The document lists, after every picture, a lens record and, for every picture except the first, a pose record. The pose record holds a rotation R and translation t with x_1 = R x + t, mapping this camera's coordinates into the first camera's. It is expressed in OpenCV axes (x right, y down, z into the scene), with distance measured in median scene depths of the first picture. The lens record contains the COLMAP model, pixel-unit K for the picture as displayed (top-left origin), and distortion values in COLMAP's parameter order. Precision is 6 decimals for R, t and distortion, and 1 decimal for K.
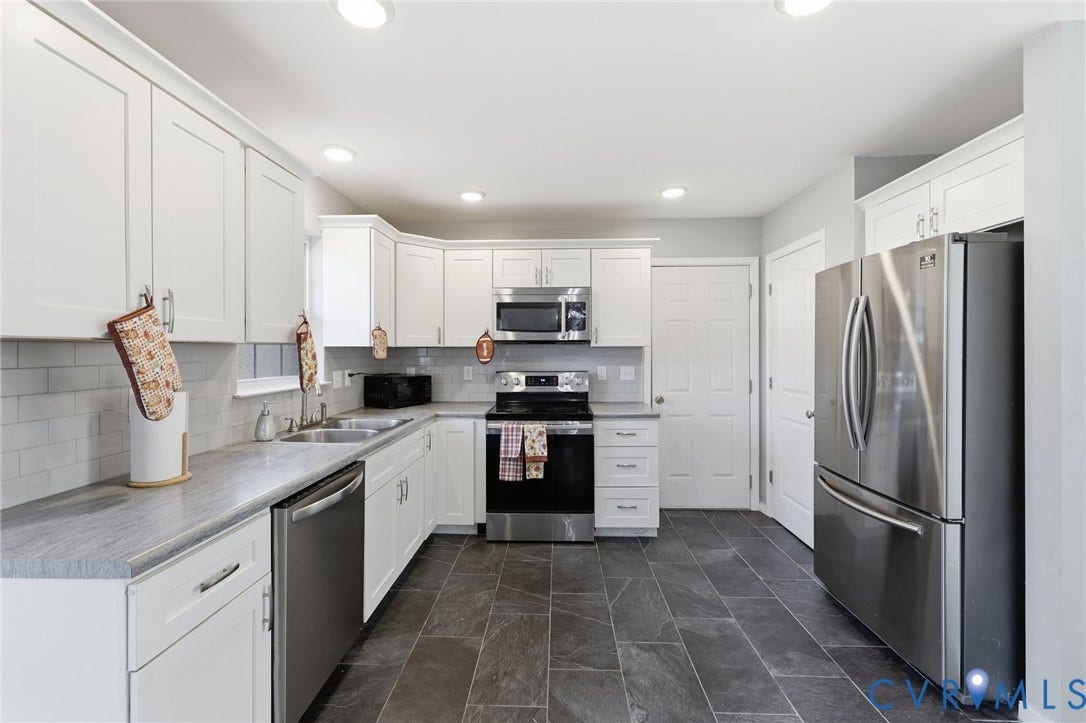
lens RADIAL K [[474.8, 0, 538.1], [0, 474.8, 352.2], [0, 0, 1]] dist [0.018137, -0.000047]
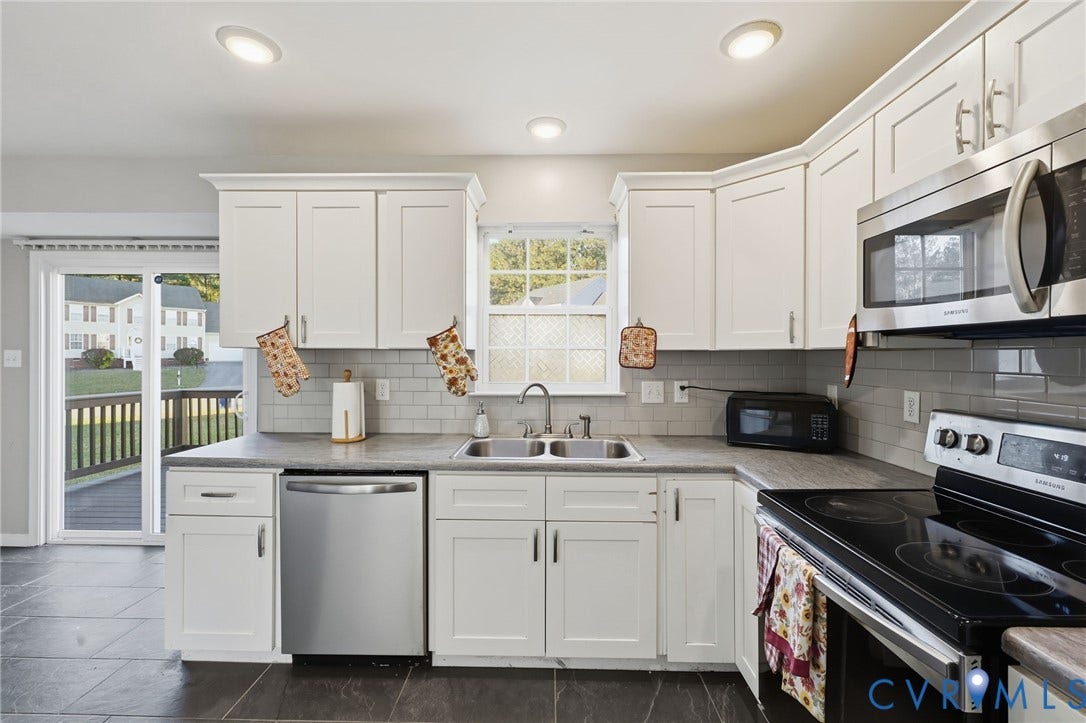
lens RADIAL K [[474.8, 0, 540.7], [0, 474.8, 361.6], [0, 0, 1]] dist [0.018137, -0.000047]
pose [[0.021869, 0.009861, -0.999712, 0.371677], [-0.007412, 0.999925, 0.009700, 0.000017], [0.999733, 0.007197, 0.021941, 0.799401]]
